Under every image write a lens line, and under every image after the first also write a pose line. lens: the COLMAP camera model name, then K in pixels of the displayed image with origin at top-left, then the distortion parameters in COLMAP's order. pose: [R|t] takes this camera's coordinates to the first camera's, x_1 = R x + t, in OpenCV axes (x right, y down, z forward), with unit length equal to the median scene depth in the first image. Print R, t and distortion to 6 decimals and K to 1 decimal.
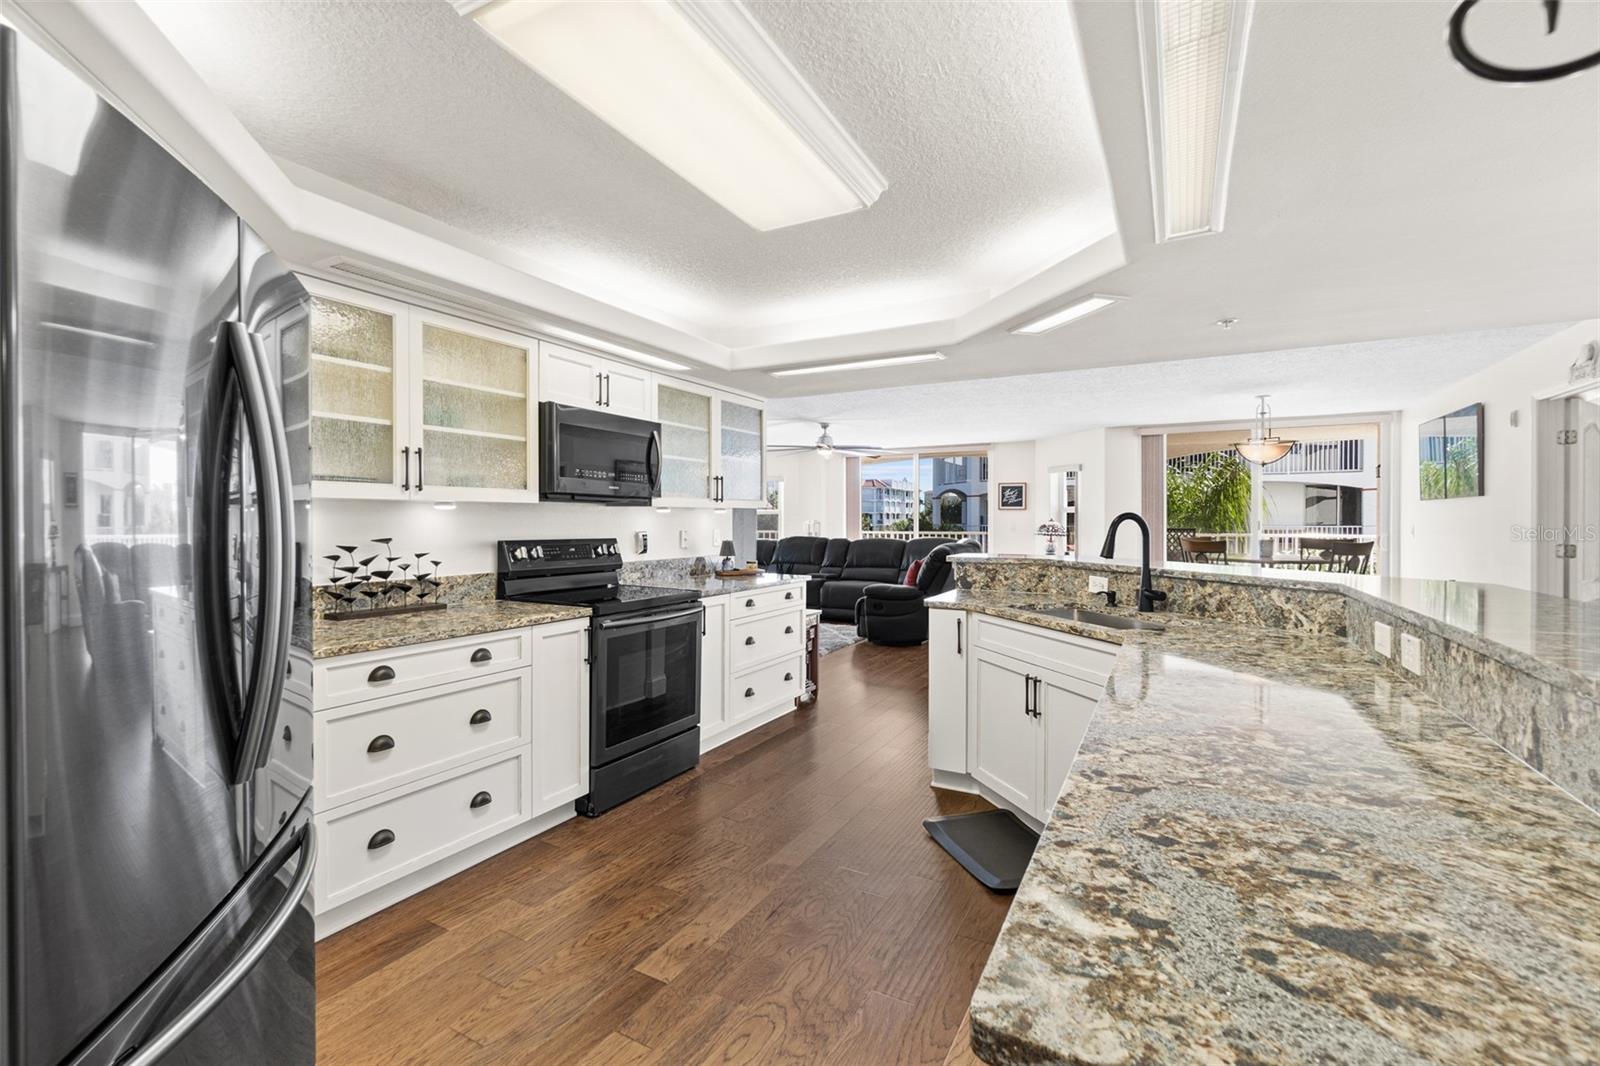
lens RADIAL K [[724.6, 0, 769.1], [0, 724.6, 524.7], [0, 0, 1]] dist [-0.000824, -0.000001]
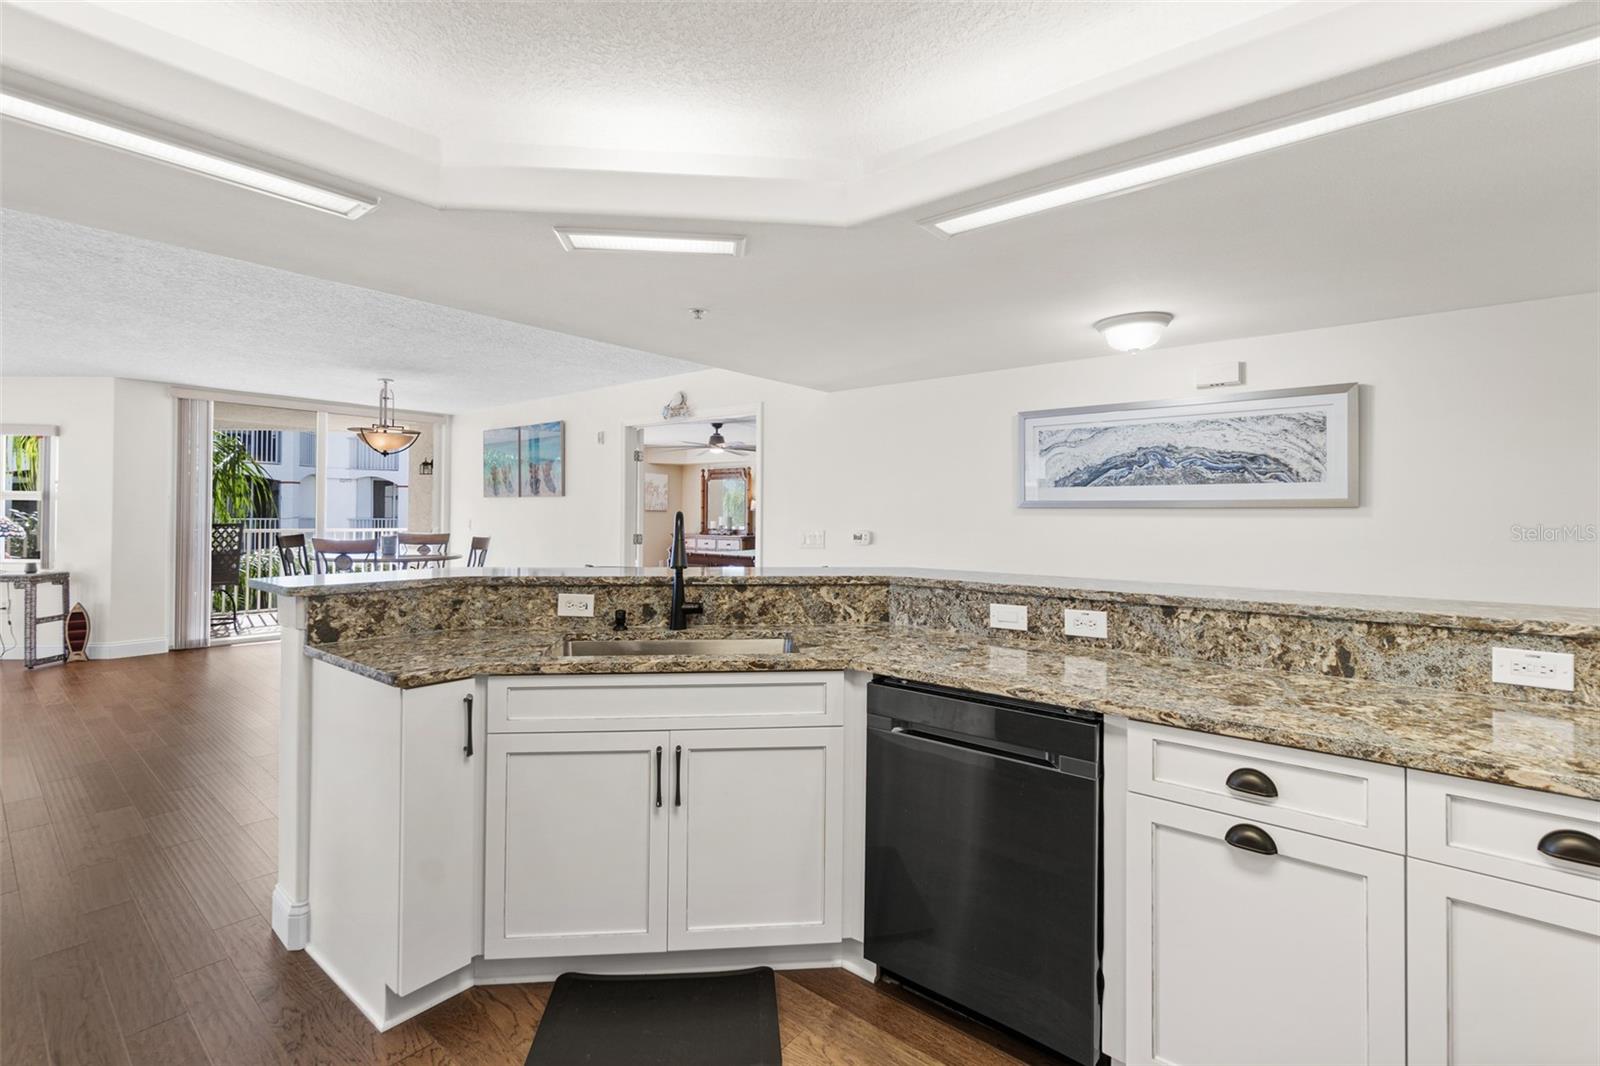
lens RADIAL K [[720.0, 0, 800.0], [0, 720.0, 506.4], [0, 0, 1]] dist [-0.003695, -0.000100]
pose [[0.167841, 0.011838, 0.985743, -0.213998], [0.000121, 0.999928, -0.012029, -0.009110], [-0.985814, 0.002138, 0.167827, 0.552064]]
